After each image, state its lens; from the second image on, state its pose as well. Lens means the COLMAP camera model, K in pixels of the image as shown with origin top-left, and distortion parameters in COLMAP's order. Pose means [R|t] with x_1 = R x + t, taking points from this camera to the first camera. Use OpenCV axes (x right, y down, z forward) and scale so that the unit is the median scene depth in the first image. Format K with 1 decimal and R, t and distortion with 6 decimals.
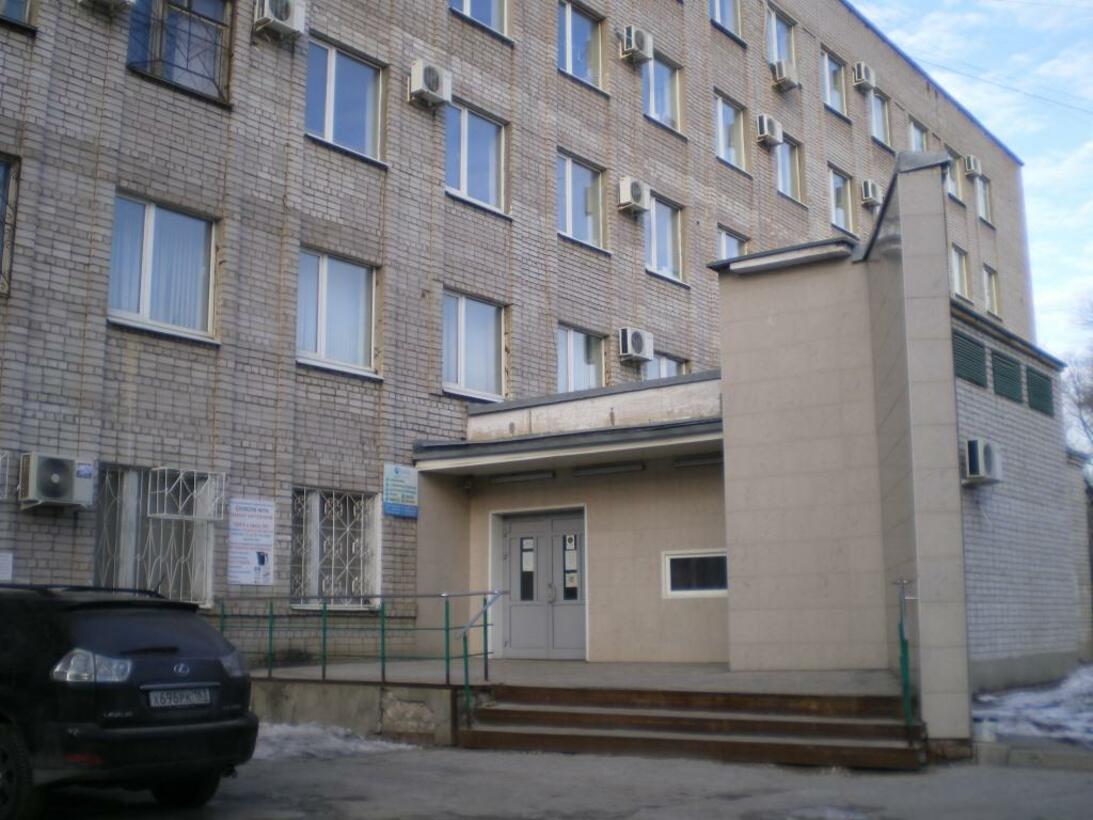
lens RADIAL K [[1236.1, 0, 546.5], [0, 1236.1, 410.0], [0, 0, 1]] dist [-0.045966, -0.258509]
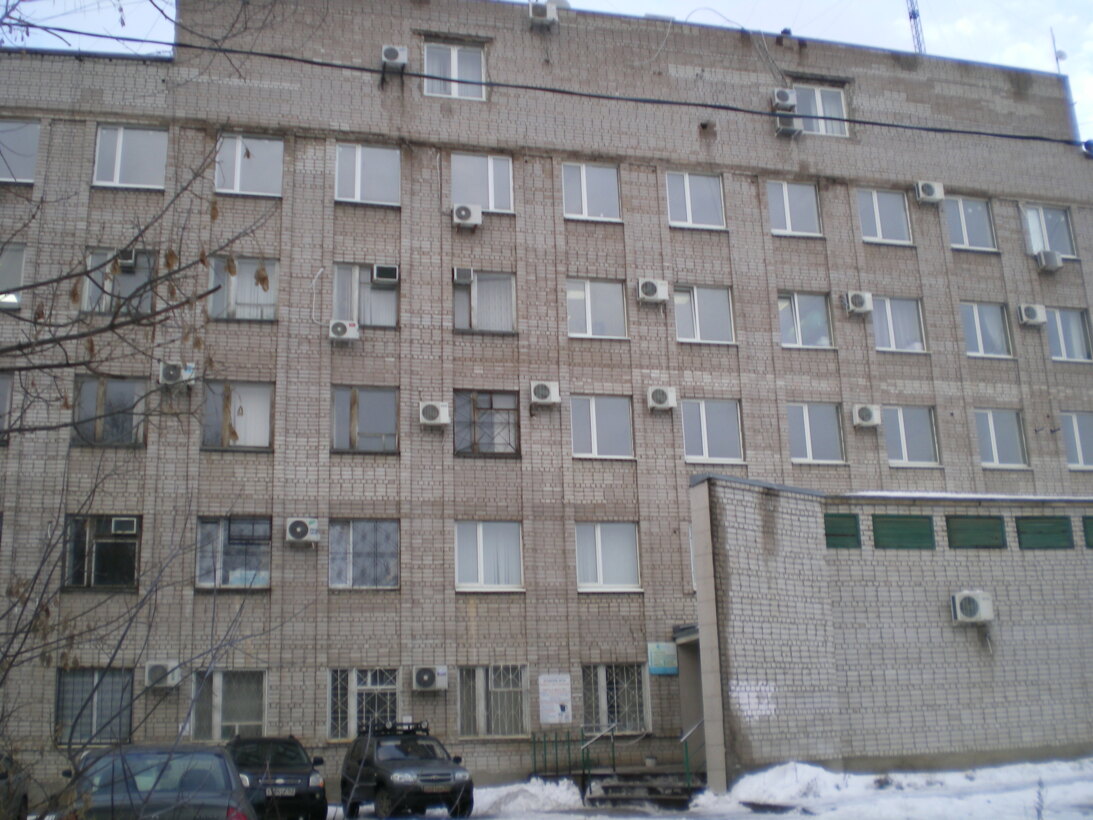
lens RADIAL K [[1236.1, 0, 546.5], [0, 1236.1, 410.0], [0, 0, 1]] dist [-0.045966, -0.258509]
pose [[0.790712, -0.199798, -0.578667, 0.835780], [0.138782, 0.979136, -0.148432, -0.038630], [0.596250, 0.037058, 0.801943, -0.439874]]
